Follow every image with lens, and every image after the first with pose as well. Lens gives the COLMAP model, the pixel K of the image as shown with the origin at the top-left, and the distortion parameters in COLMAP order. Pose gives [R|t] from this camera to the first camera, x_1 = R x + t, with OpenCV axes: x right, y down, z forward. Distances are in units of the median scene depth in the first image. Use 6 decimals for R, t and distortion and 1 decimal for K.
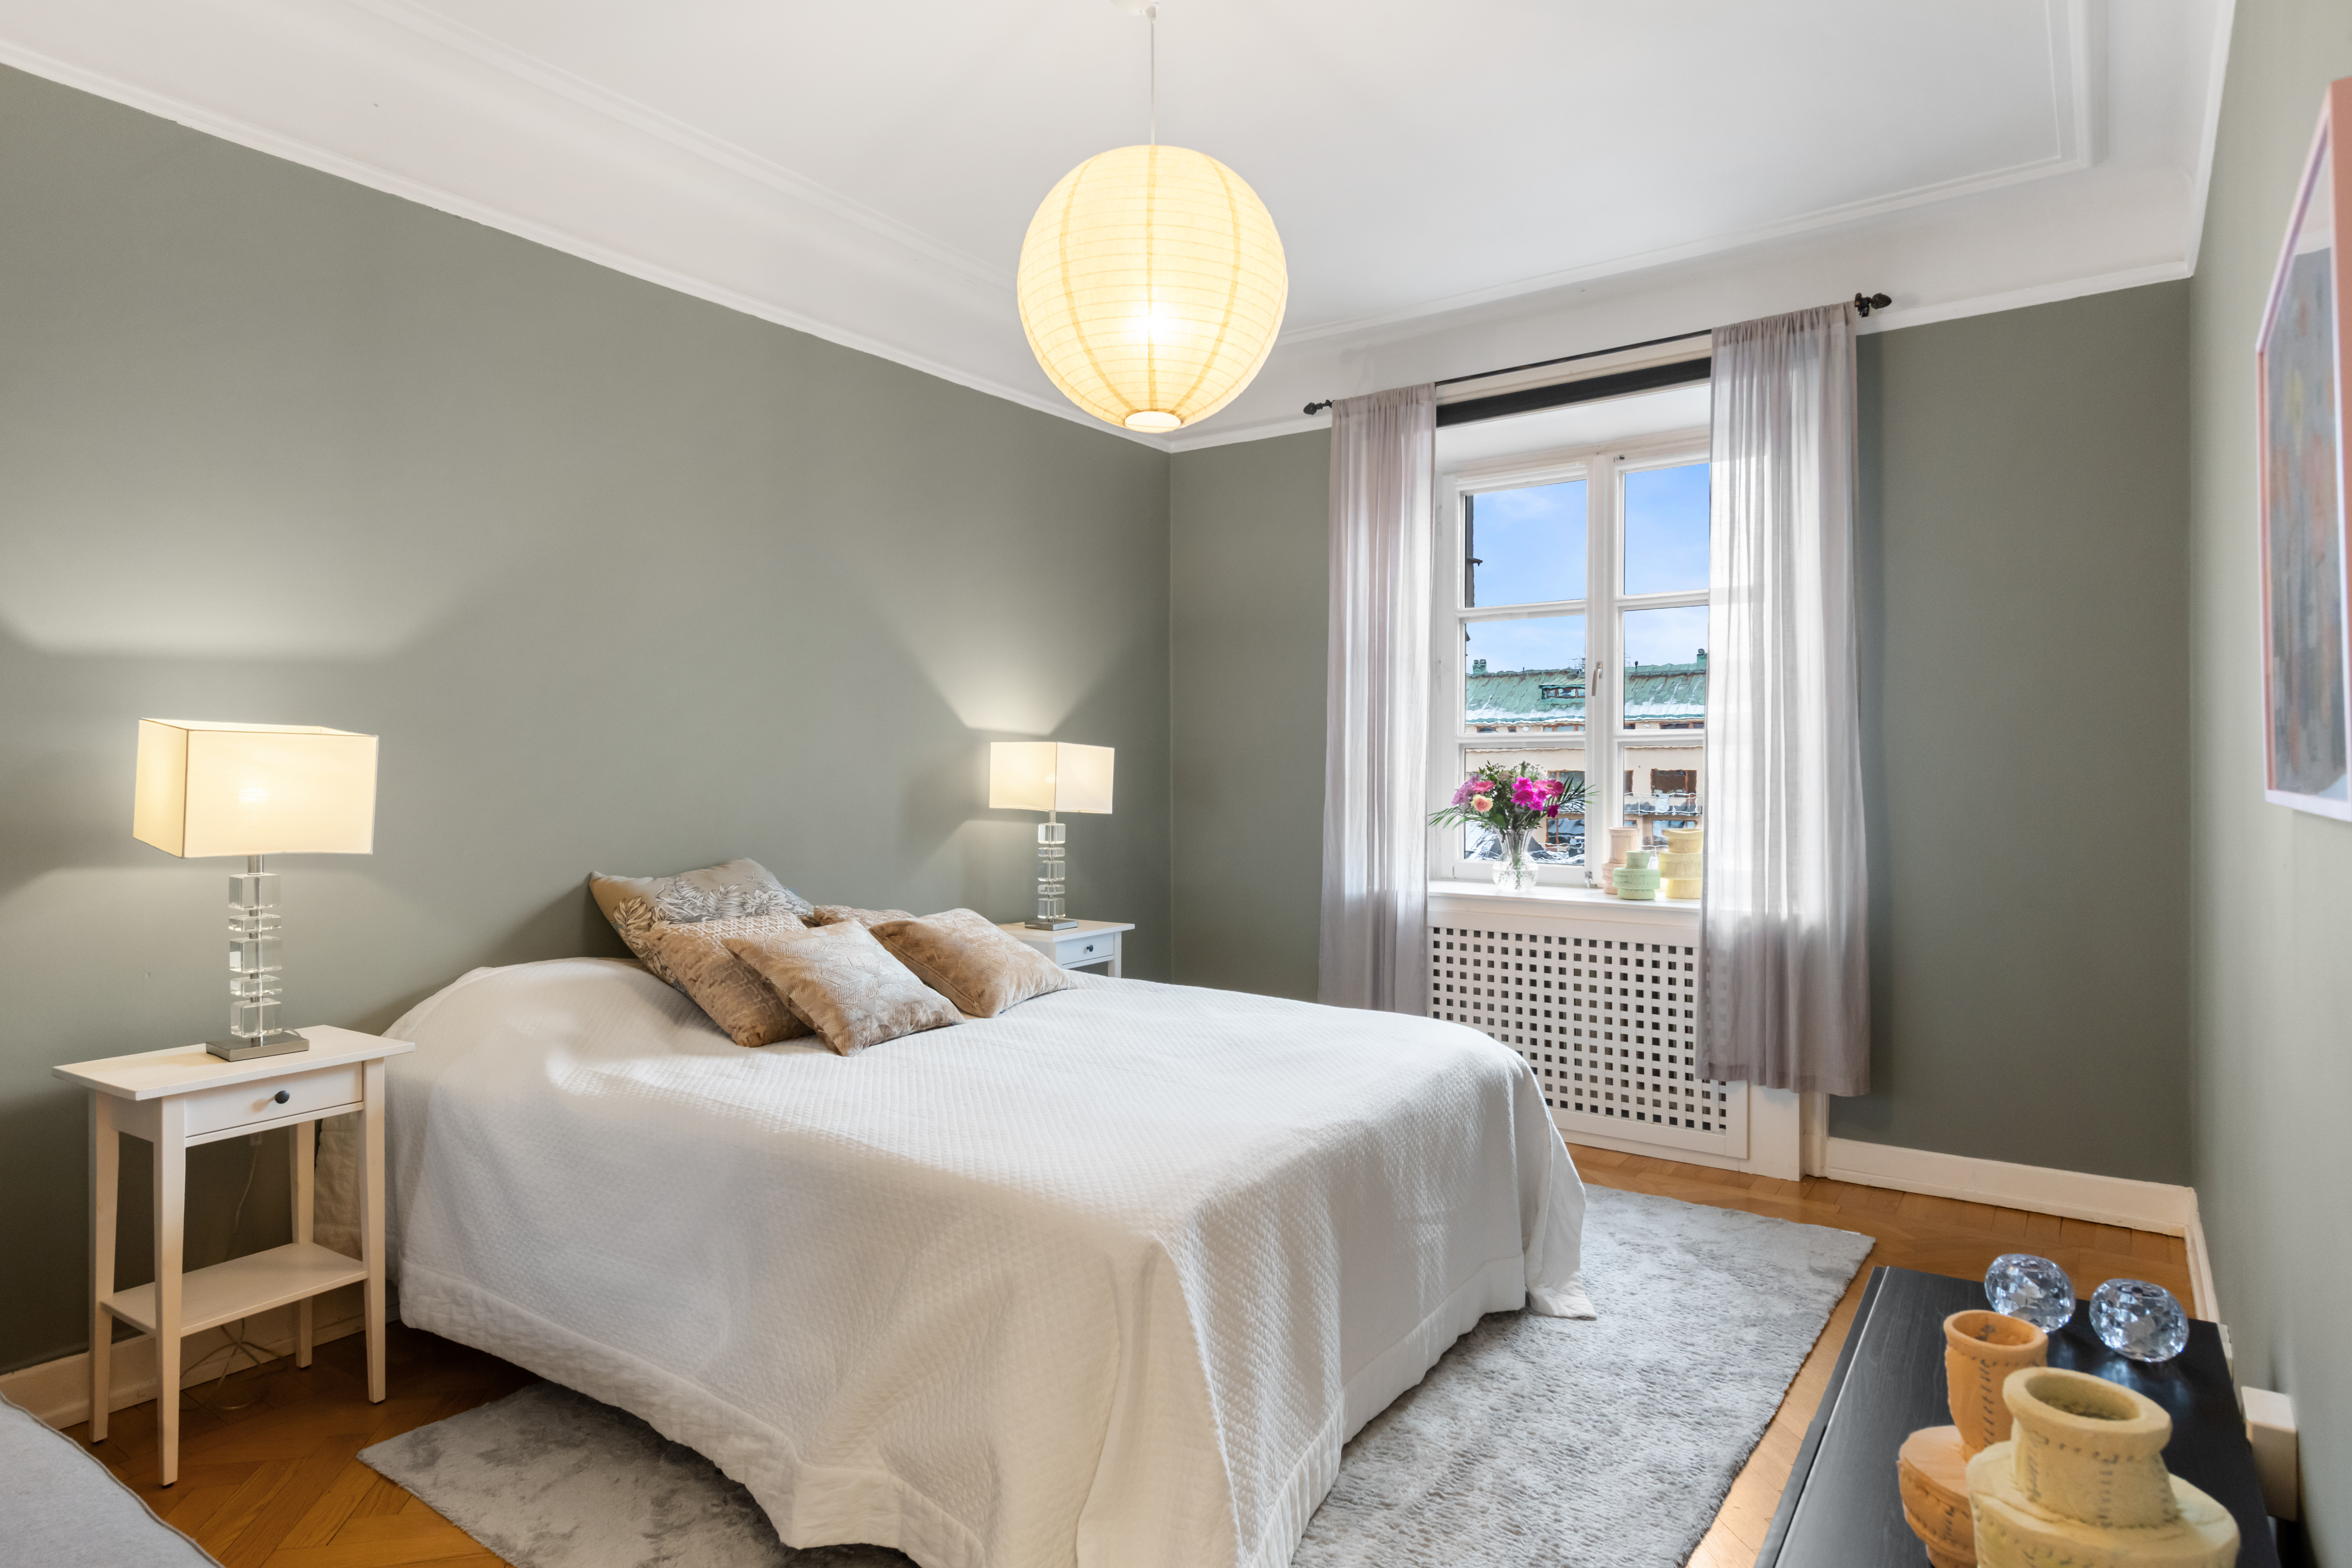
lens RADIAL K [[1294.2, 0, 1172.4], [0, 1294.2, 768.0], [0, 0, 1]] dist [0.028009, -0.017931]
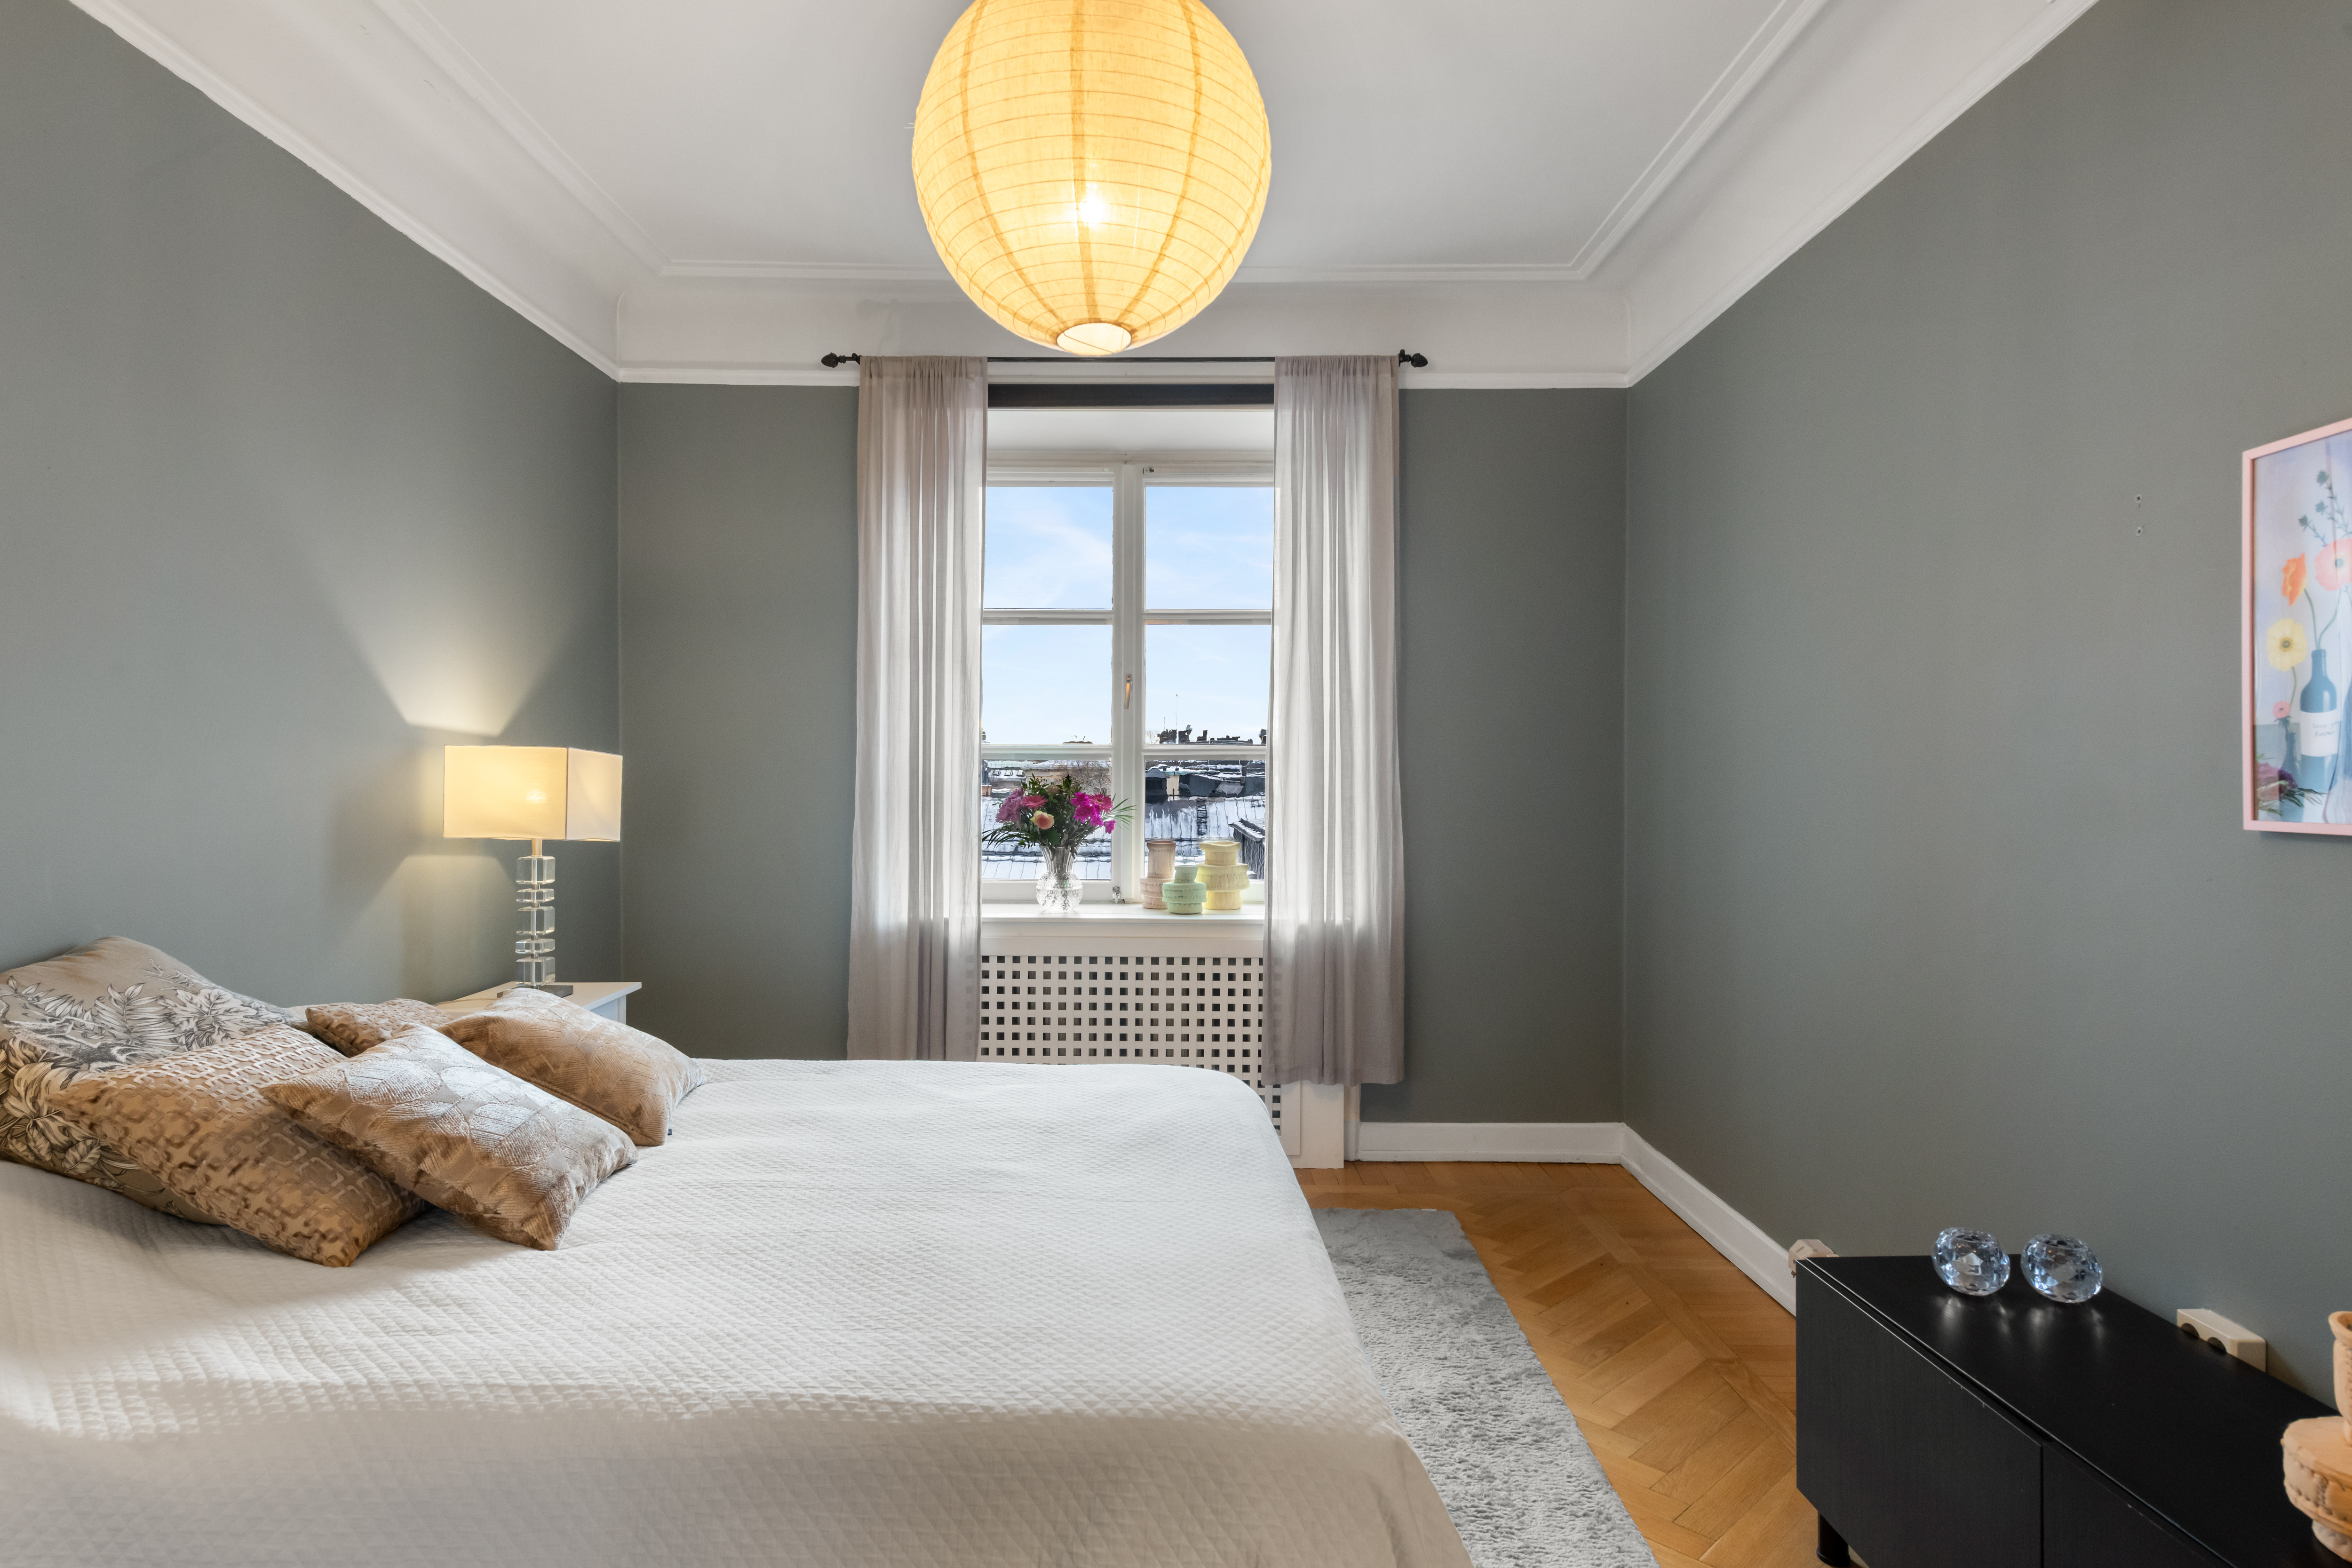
lens RADIAL K [[1294.2, 0, 1180.8], [0, 1294.2, 783.3], [0, 0, 1]] dist [0.028009, -0.017931]
pose [[0.821066, 0.000186, 0.570834, -0.236703], [-0.005410, 0.999958, 0.007456, -0.007147], [-0.570808, -0.009210, 0.821032, 0.199732]]
